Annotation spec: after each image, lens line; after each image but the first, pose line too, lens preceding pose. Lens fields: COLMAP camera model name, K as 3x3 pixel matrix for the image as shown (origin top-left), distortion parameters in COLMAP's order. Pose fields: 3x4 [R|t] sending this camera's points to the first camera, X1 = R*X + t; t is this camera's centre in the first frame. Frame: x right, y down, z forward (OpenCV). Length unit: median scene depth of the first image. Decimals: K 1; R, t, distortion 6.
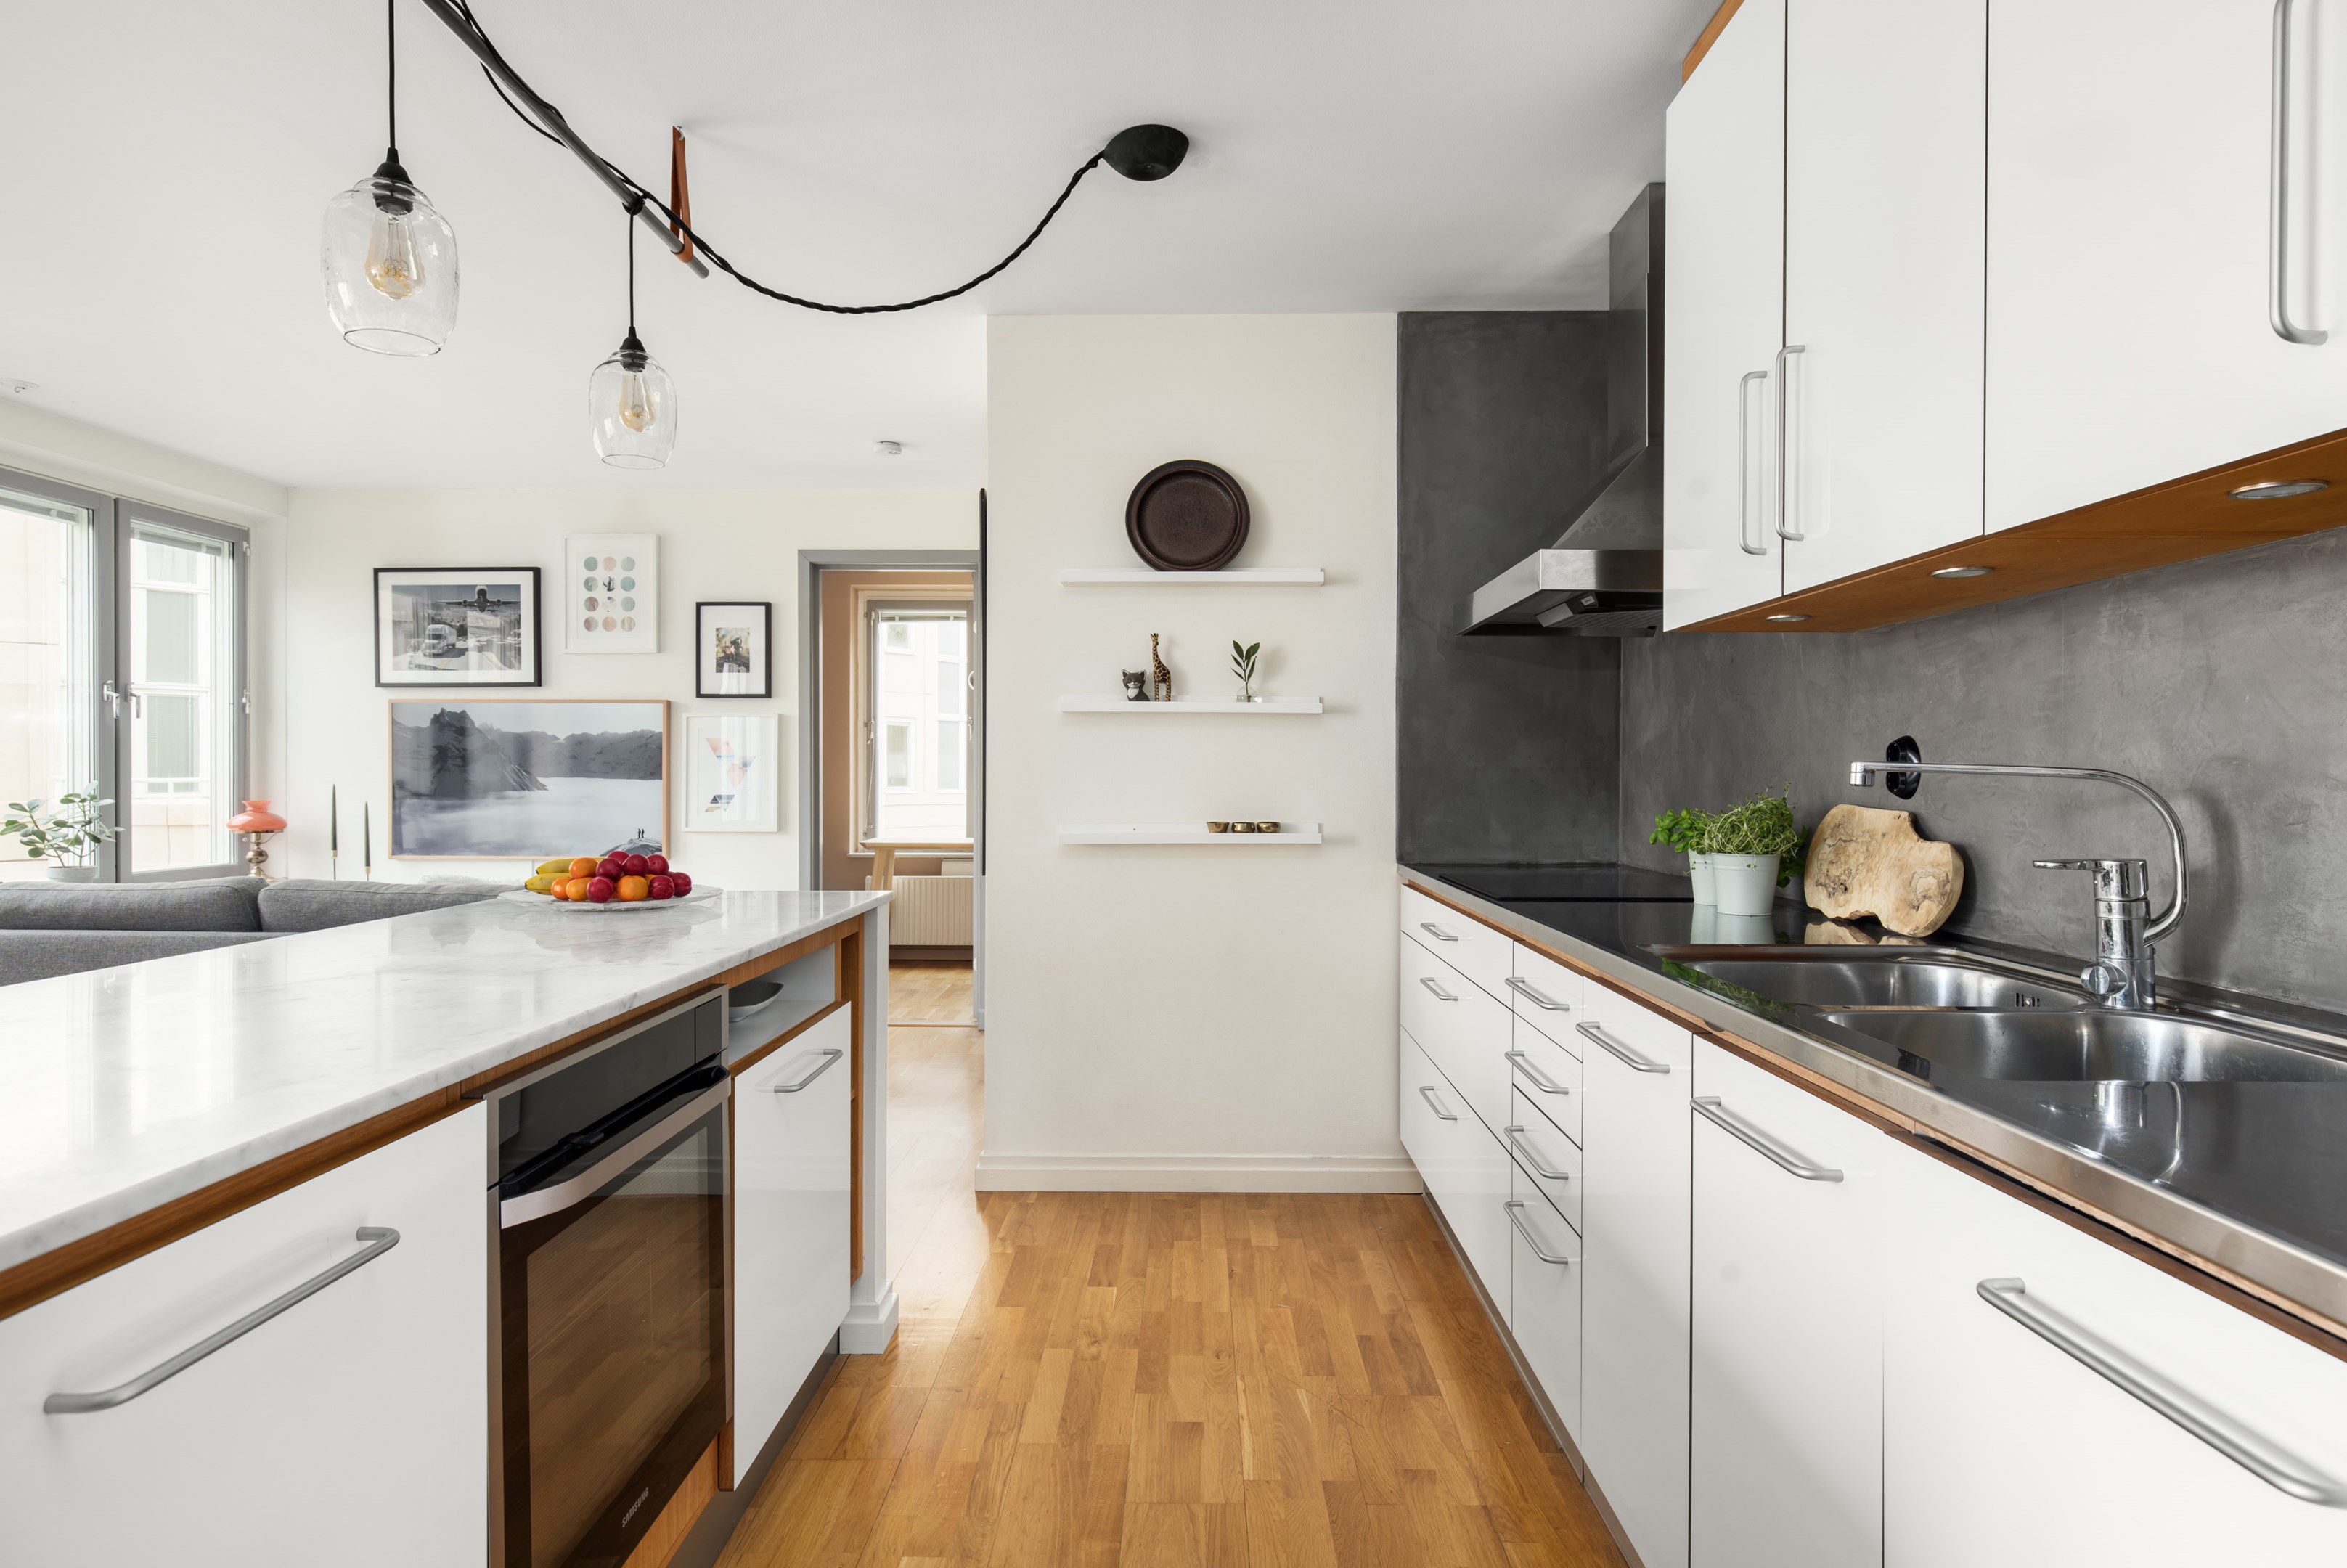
lens RADIAL K [[1229.0, 0, 1173.5], [0, 1229.0, 784.0], [0, 0, 1]] dist [0.001736, 0.001464]
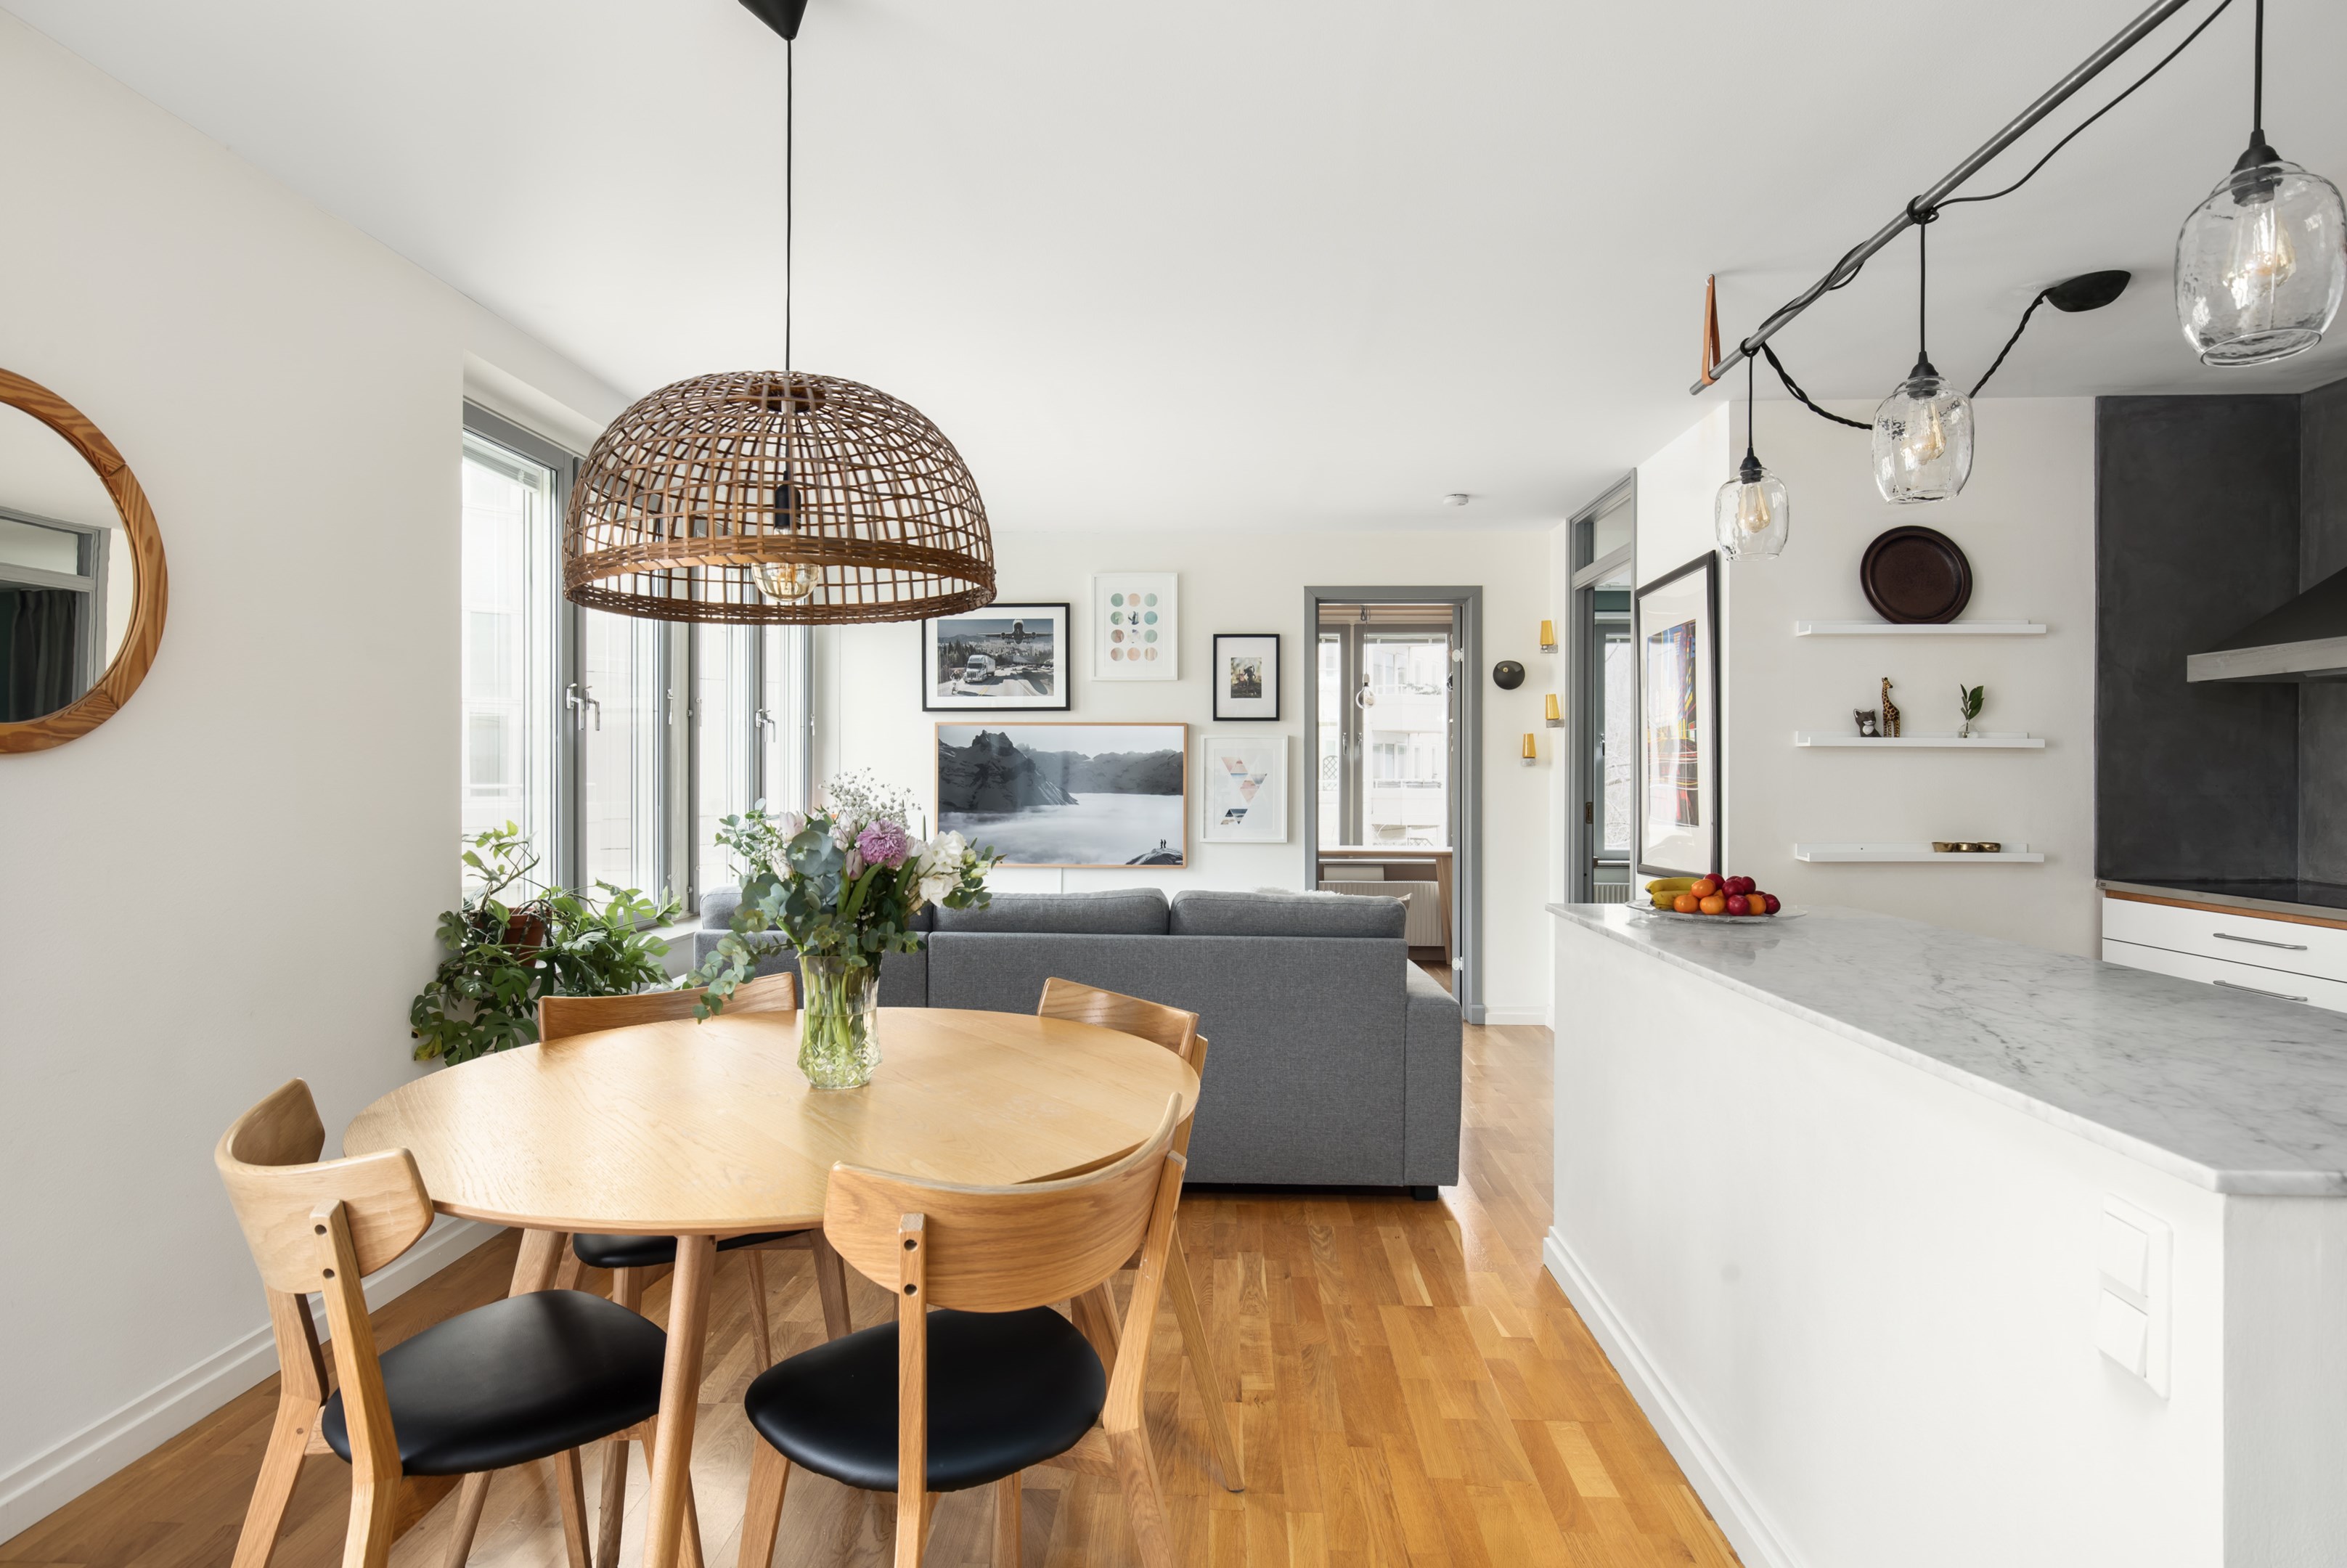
lens RADIAL K [[1223.5, 0, 1167.2], [0, 1223.5, 772.9], [0, 0, 1]] dist [-0.003997, -0.000569]
pose [[0.999426, 0.001040, -0.033852, -0.392049], [-0.001331, 0.999962, -0.008565, -0.014087], [0.033842, 0.008606, 0.999390, -0.097011]]
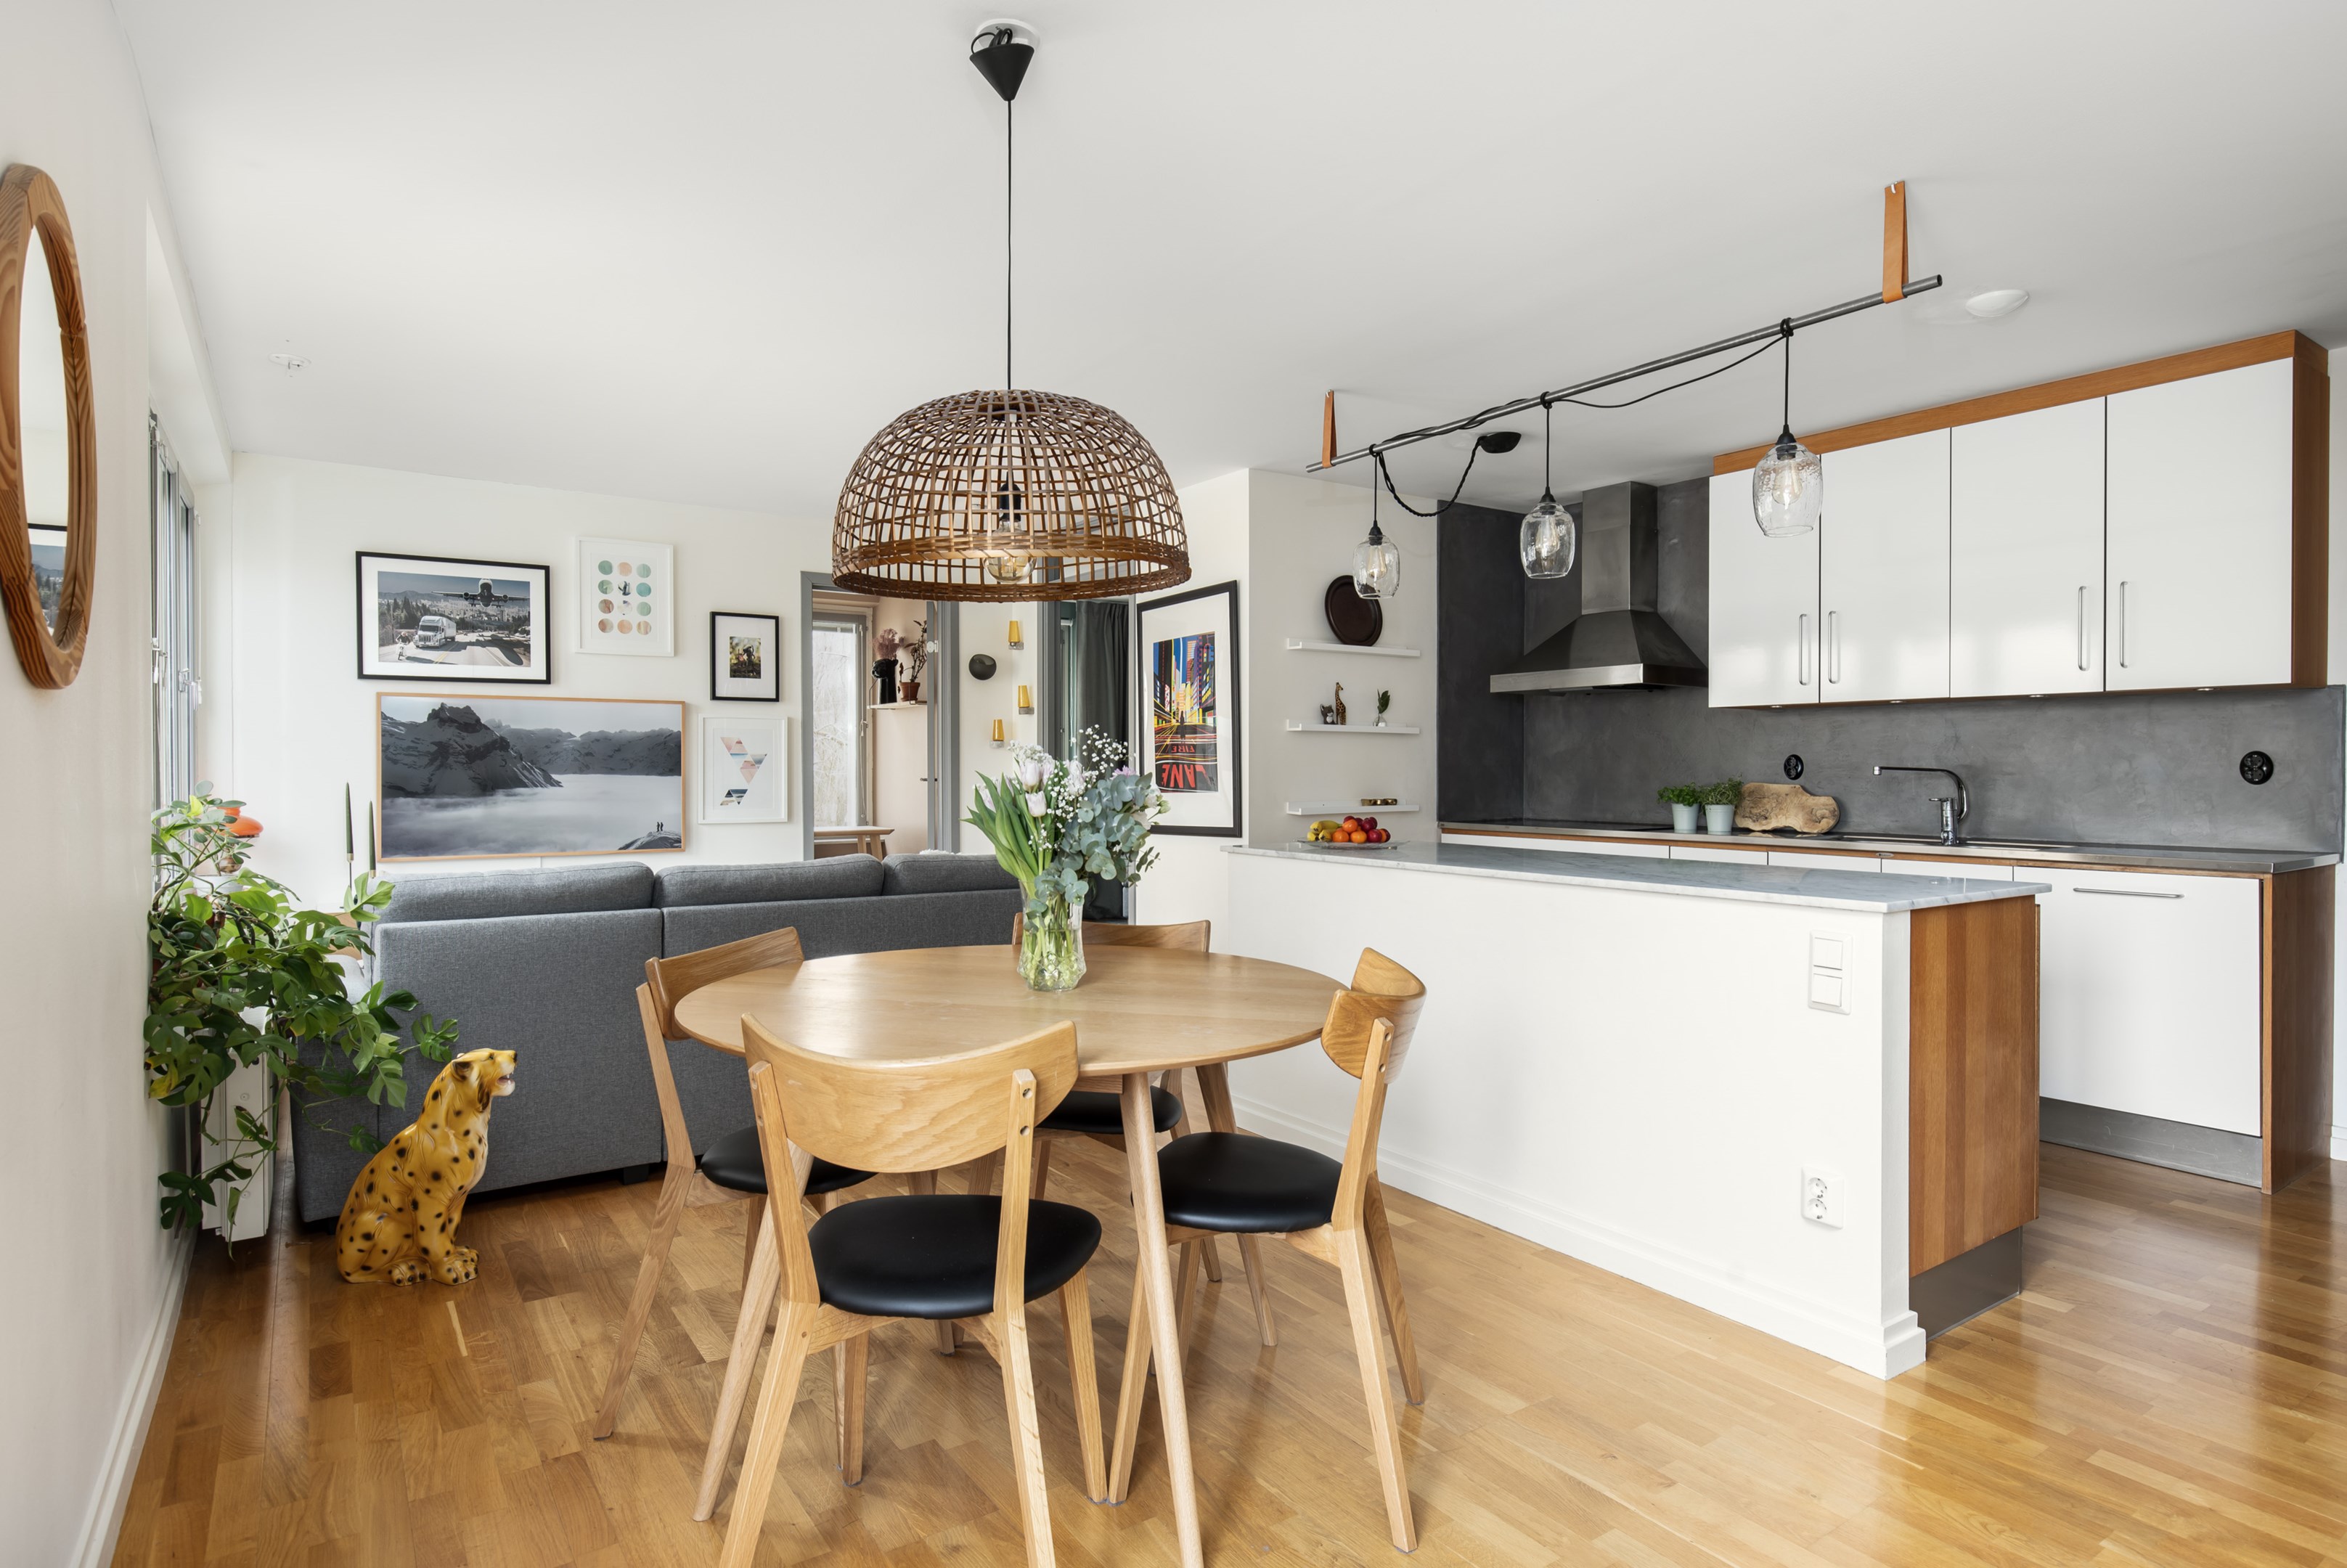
lens RADIAL K [[1245.2, 0, 1144.0], [0, 1245.2, 776.7], [0, 0, 1]] dist [0.001314, 0.000841]
pose [[0.823539, -0.005827, 0.567230, -0.697239], [0.005915, 0.999981, 0.001684, -0.002168], [-0.567229, 0.001969, 0.823558, -0.119547]]
